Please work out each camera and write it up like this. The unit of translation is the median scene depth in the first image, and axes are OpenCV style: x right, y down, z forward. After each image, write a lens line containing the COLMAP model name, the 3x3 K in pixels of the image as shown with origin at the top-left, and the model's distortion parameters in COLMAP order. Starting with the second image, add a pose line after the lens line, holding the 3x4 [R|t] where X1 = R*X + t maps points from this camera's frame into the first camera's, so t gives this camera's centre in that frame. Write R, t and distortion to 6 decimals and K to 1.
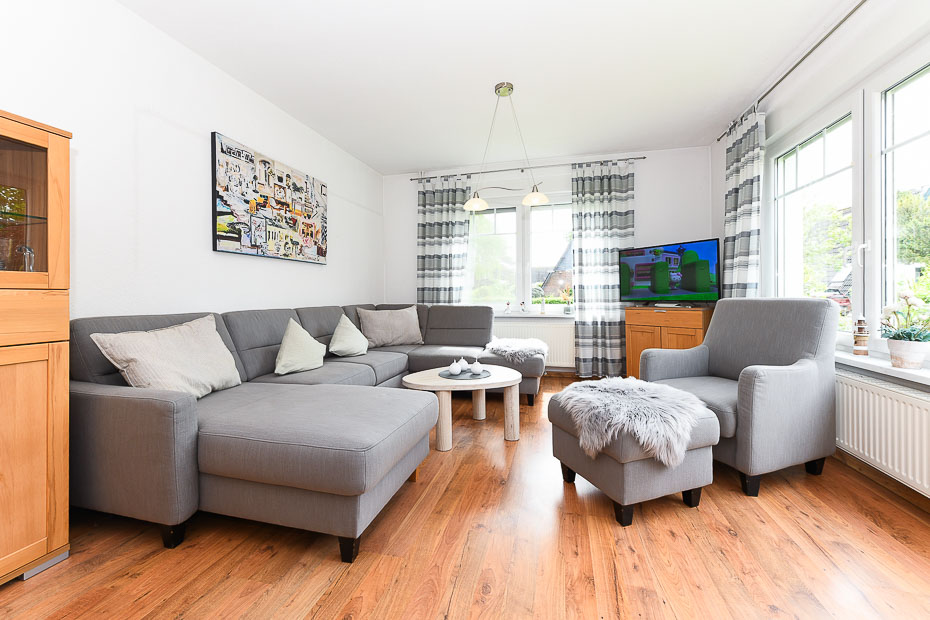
lens RADIAL K [[365.5, 0, 465.4], [0, 365.5, 297.3], [0, 0, 1]] dist [0.006530, -0.002149]
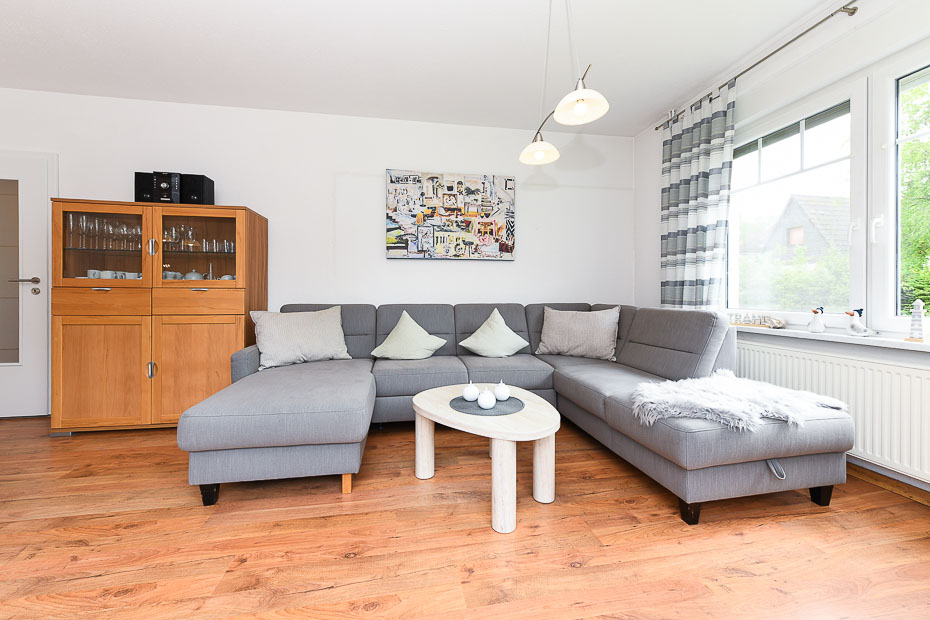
lens RADIAL K [[365.5, 0, 462.5], [0, 365.5, 295.5], [0, 0, 1]] dist [0.006530, -0.002149]
pose [[0.419206, 0.011000, -0.907824, 0.398169], [-0.008453, 0.999931, 0.008212, -0.003184], [0.907852, 0.004232, 0.419270, 0.426660]]
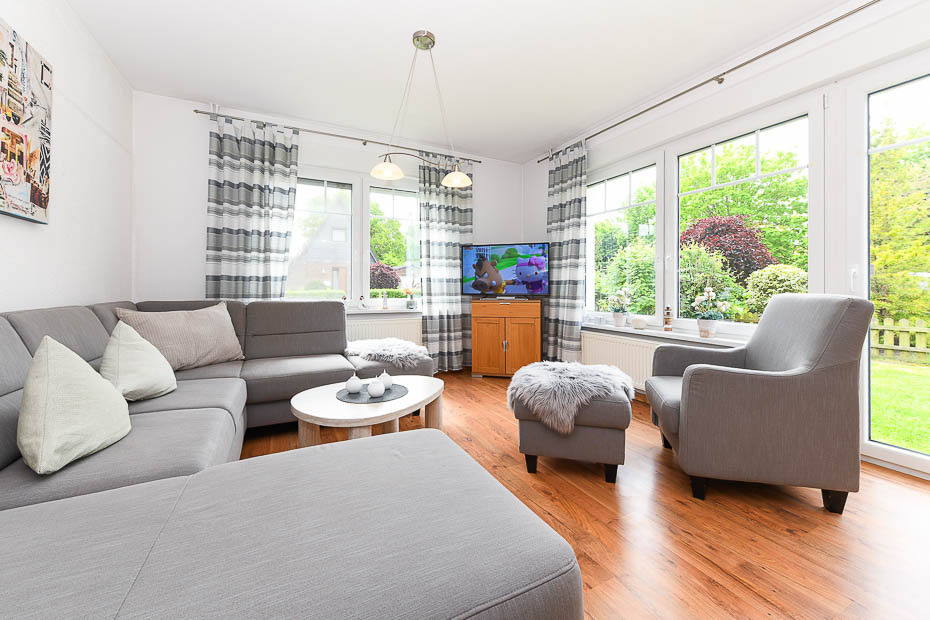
lens RADIAL K [[365.5, 0, 463.1], [0, 365.5, 288.1], [0, 0, 1]] dist [0.006530, -0.002149]
pose [[0.754873, 0.008357, 0.655817, -0.251641], [-0.004262, 0.999960, -0.007836, 0.000171], [-0.655857, 0.003120, 0.754879, 0.217645]]
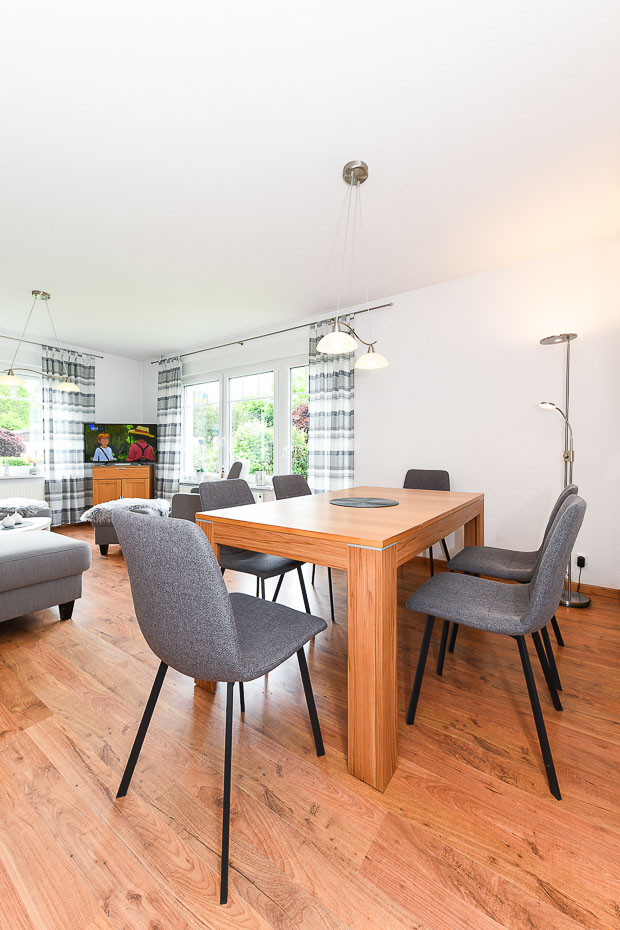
lens RADIAL K [[365.5, 0, 313.3], [0, 365.5, 450.6], [0, 0, 1]] dist [0.006530, -0.002149]
pose [[0.353560, 0.013441, 0.935315, -0.506089], [0.005123, 0.999854, -0.016305, -0.005551], [-0.935398, 0.010556, 0.353439, -0.219130]]
